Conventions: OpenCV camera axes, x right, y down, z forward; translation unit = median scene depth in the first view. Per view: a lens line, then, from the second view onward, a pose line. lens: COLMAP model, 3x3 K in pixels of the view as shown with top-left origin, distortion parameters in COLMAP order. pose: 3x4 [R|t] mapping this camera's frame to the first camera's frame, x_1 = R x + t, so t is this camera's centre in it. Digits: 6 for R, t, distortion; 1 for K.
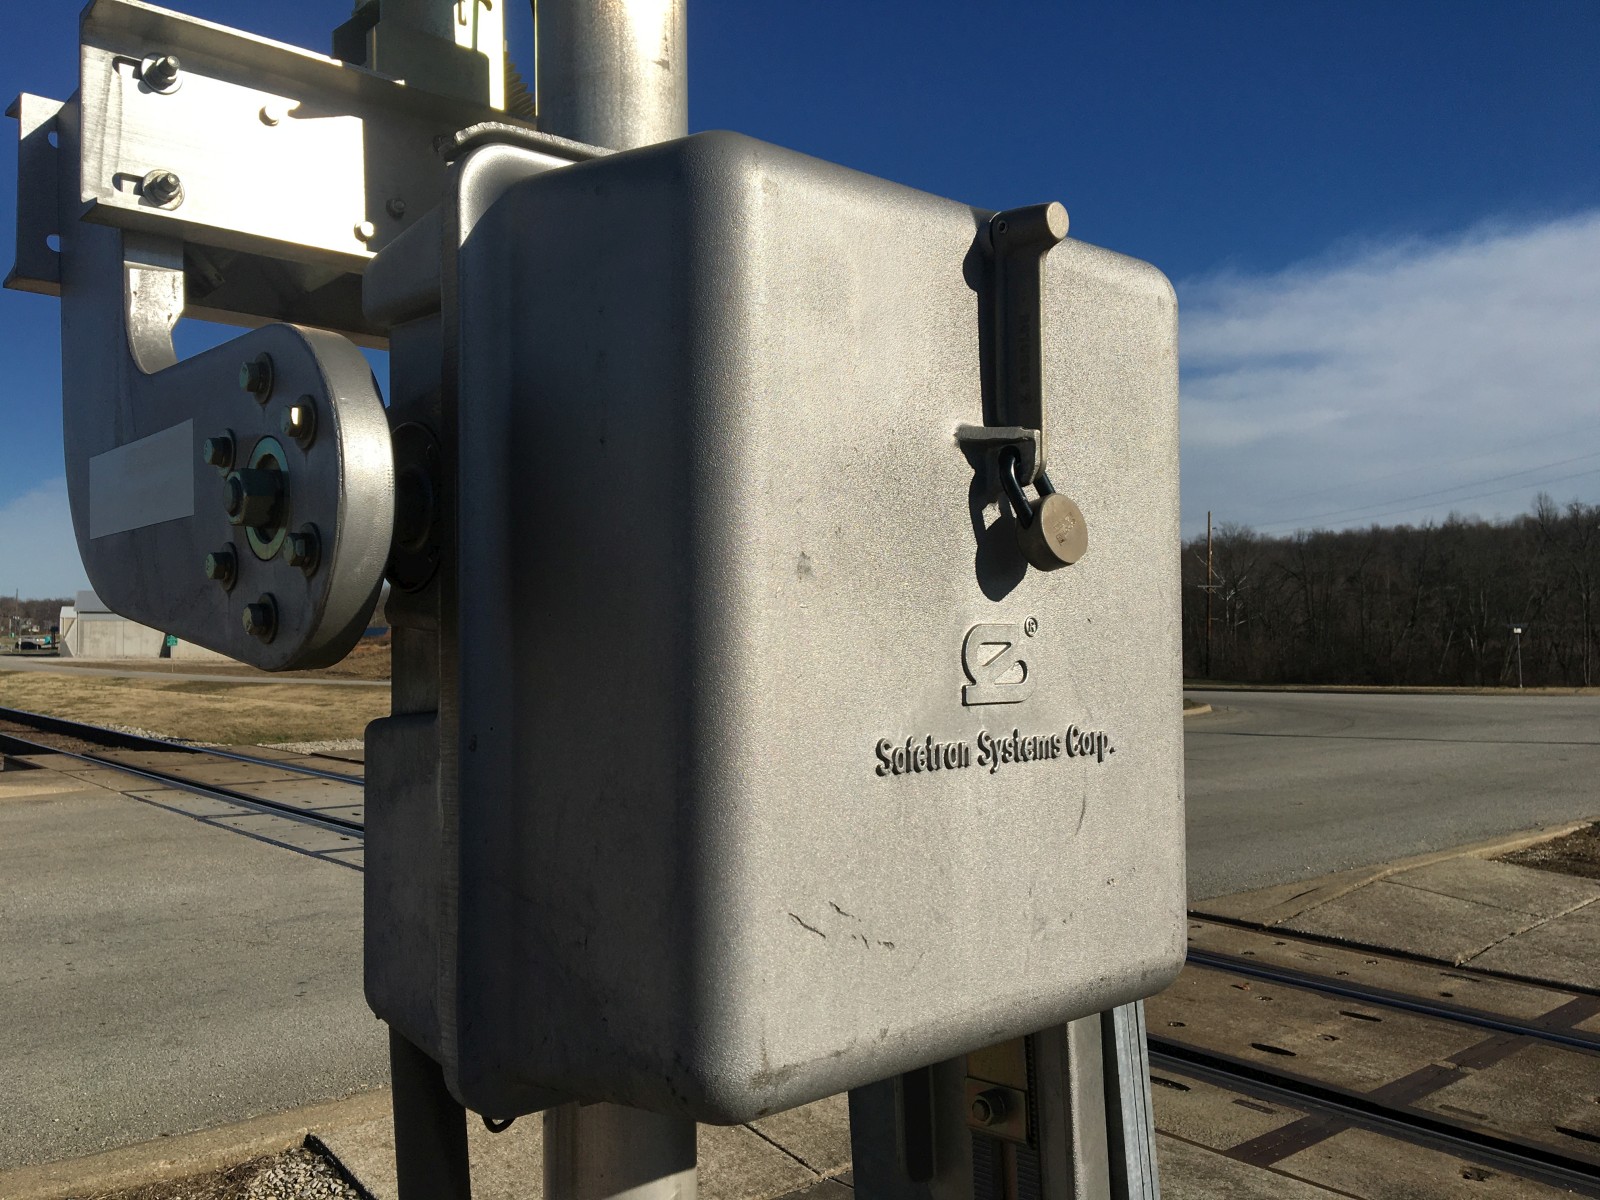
lens RADIAL K [[1344.4, 0, 799.7], [0, 1344.4, 594.2], [0, 0, 1]] dist [0.079154, -0.109221]
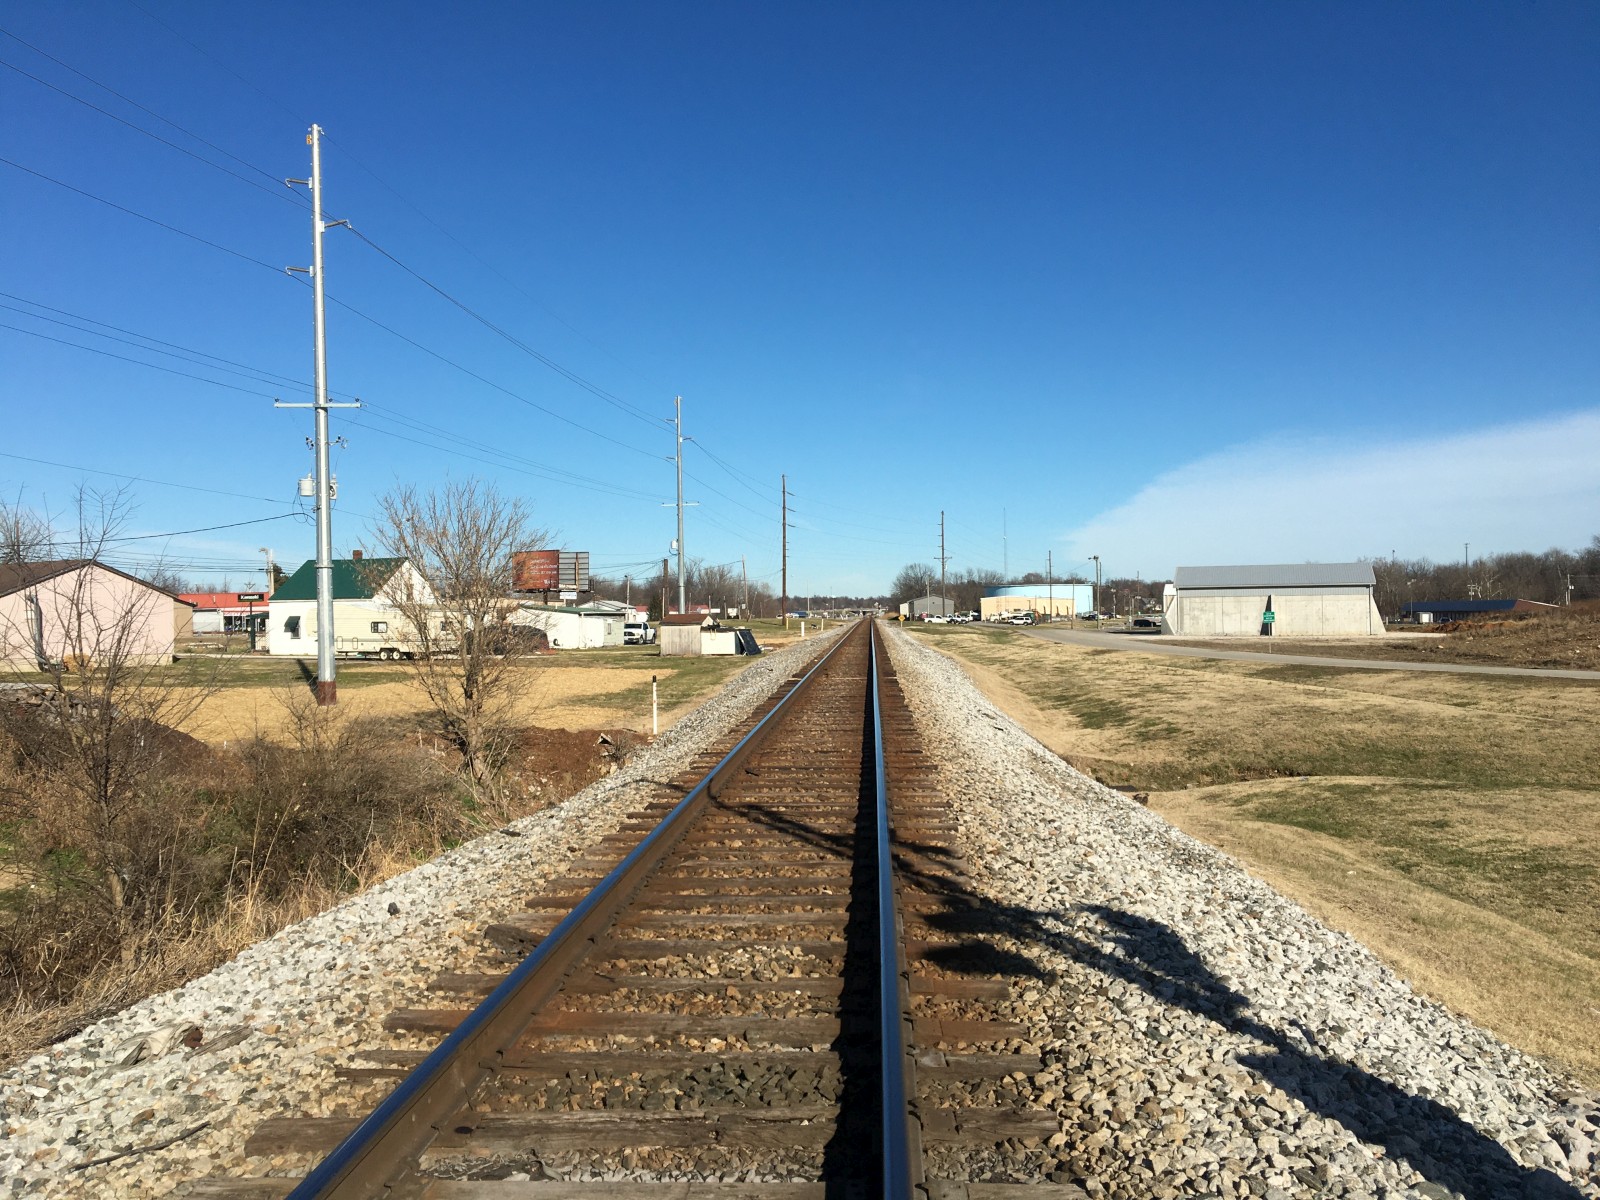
lens RADIAL K [[1344.4, 0, 796.1], [0, 1344.4, 603.6], [0, 0, 1]] dist [0.079154, -0.109221]
pose [[0.713163, -0.017119, -0.700789, -0.095620], [0.033965, 0.999371, 0.010152, 0.009427], [0.700175, -0.031043, 0.713296, 0.236092]]
